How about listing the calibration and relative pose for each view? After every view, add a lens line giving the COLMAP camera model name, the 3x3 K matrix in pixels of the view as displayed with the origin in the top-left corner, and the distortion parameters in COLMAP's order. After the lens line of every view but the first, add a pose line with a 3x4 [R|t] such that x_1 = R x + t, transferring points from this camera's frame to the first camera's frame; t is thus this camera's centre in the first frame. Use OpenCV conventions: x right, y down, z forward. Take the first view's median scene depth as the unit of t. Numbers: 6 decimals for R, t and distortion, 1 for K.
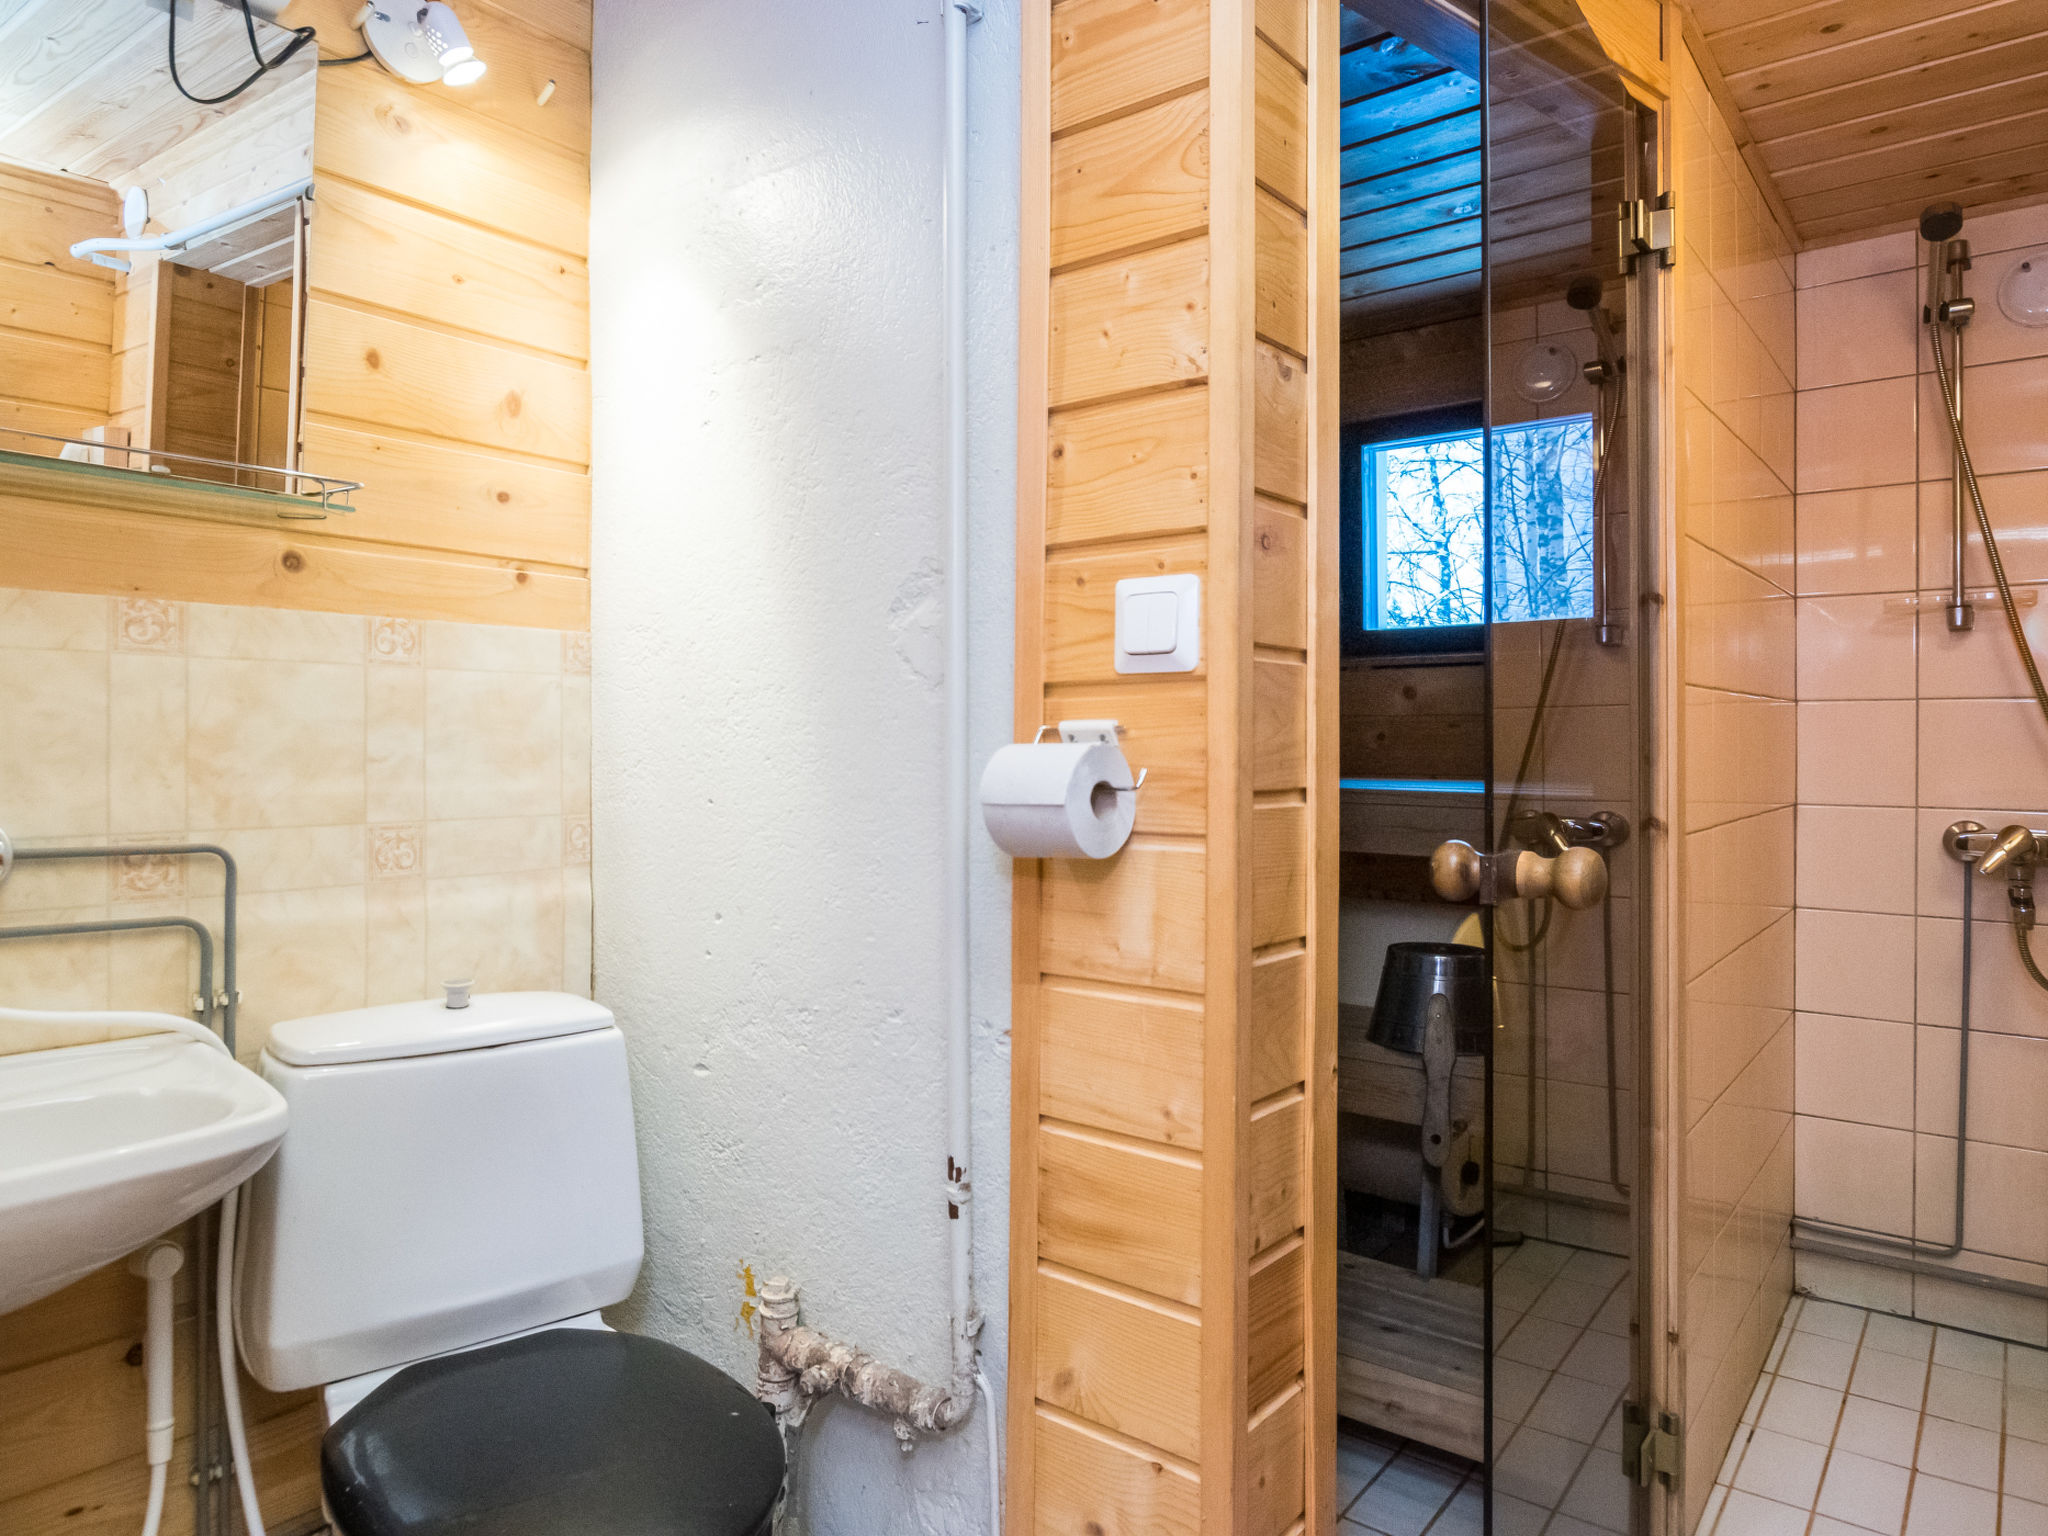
lens RADIAL K [[1308.1, 0, 1020.3], [0, 1308.1, 741.8], [0, 0, 1]] dist [-0.036955, 0.019525]
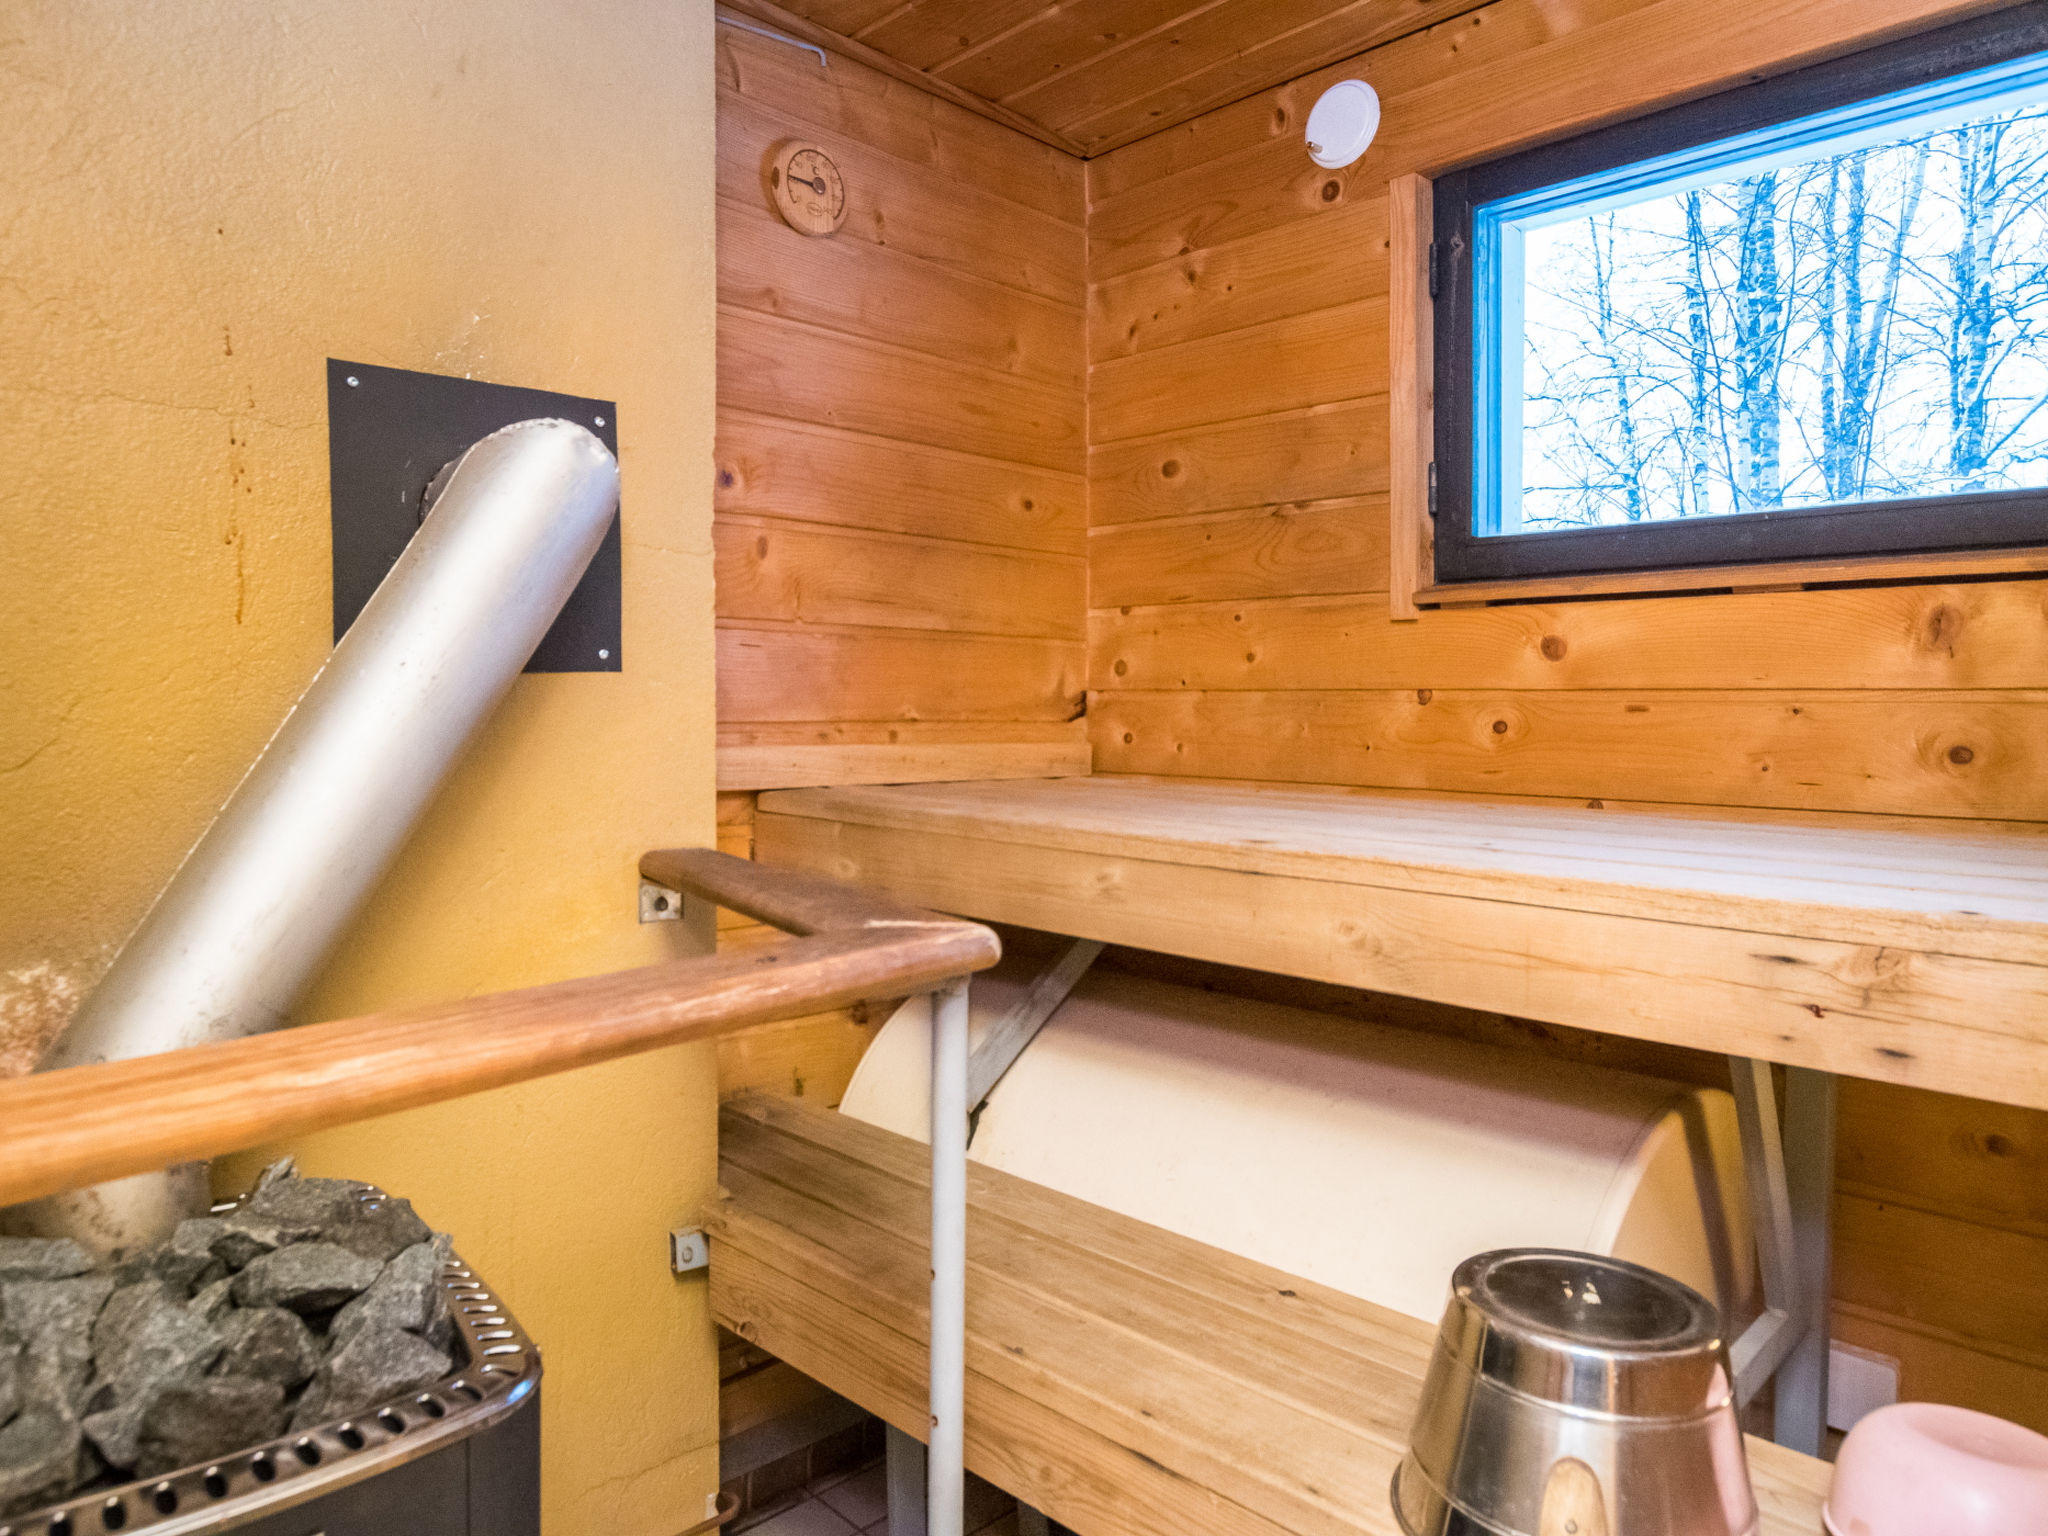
lens RADIAL K [[1308.1, 0, 1020.3], [0, 1308.1, 741.8], [0, 0, 1]] dist [-0.036955, 0.019525]
pose [[0.992192, 0.005660, -0.124591, 0.138303], [-0.001346, 0.999398, 0.034678, -0.016051], [0.124712, -0.034239, 0.991602, 0.409797]]
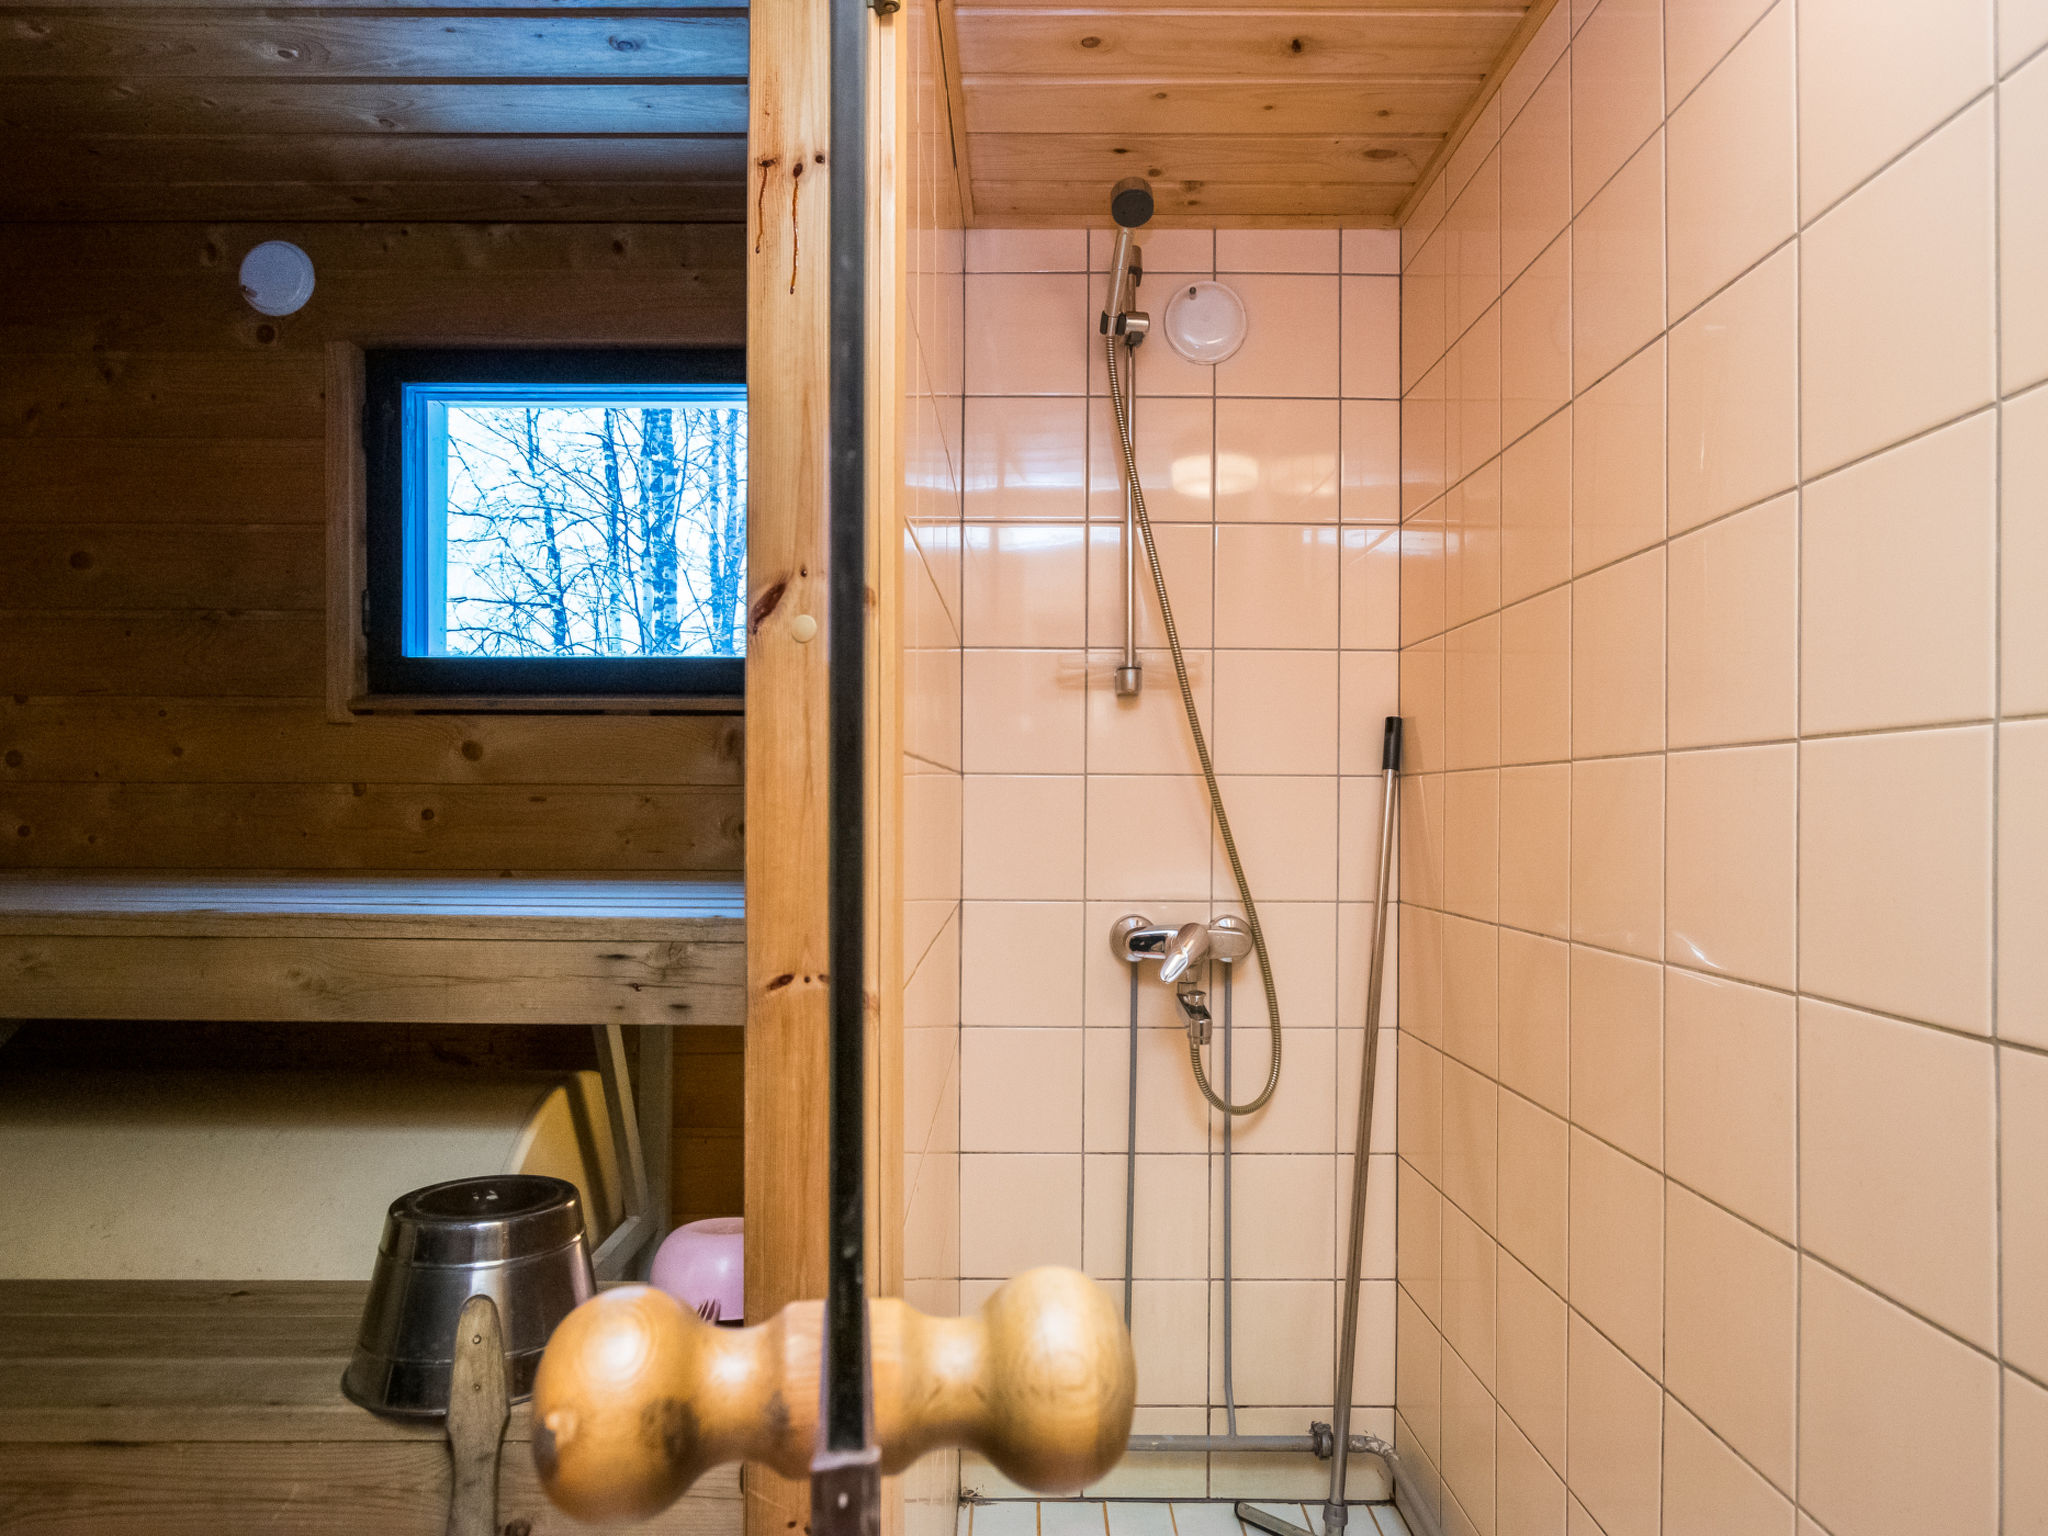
lens RADIAL K [[1241.1, 0, 1017.9], [0, 1241.1, 796.0], [0, 0, 1]] dist [-0.001170, 0.009748]
pose [[0.786388, 0.005164, 0.617711, 0.115525], [-0.004456, 0.999986, -0.002686, -0.012613], [-0.617717, -0.000640, 0.786400, 0.293052]]
